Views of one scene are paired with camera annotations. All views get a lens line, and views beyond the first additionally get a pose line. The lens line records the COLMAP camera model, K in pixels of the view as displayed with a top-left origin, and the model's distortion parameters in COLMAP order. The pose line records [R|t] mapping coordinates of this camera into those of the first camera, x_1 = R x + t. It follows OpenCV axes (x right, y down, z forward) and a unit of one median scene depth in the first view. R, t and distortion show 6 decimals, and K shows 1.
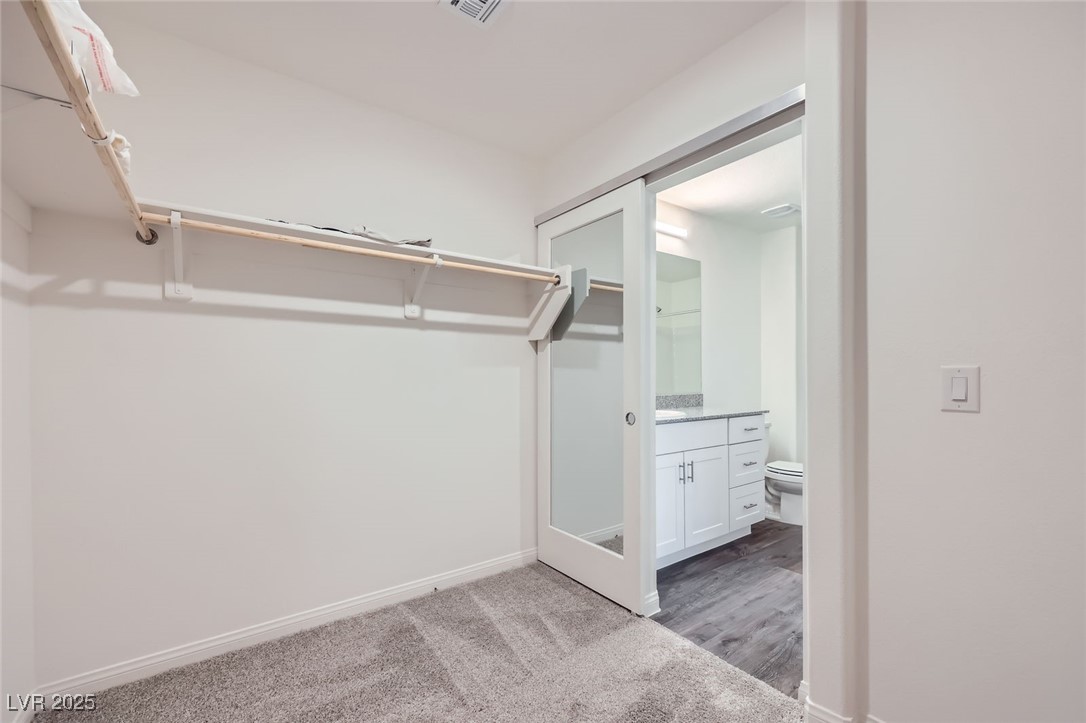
lens RADIAL K [[447.9, 0, 546.6], [0, 447.9, 378.3], [0, 0, 1]] dist [0.002378, 0.000795]
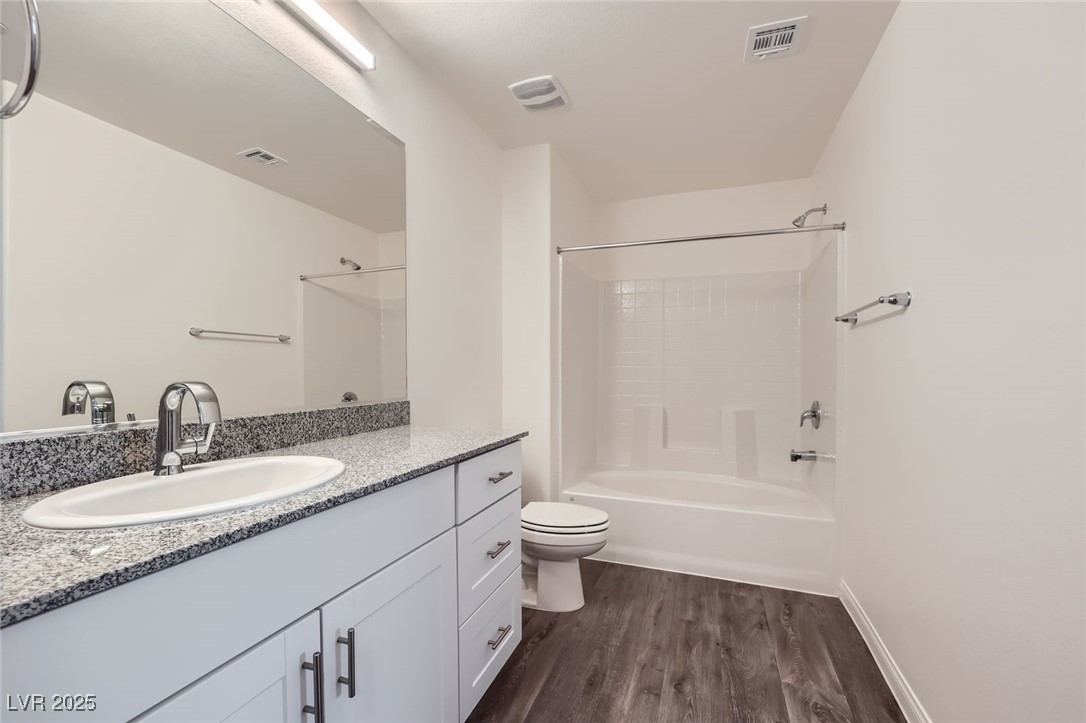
lens RADIAL K [[447.9, 0, 543.4], [0, 447.9, 364.3], [0, 0, 1]] dist [0.002378, 0.000795]
pose [[0.835554, 0.003657, 0.549396, 0.207421], [0.003879, 0.999914, -0.012556, -0.000081], [-0.549394, 0.012622, 0.835468, 0.515549]]
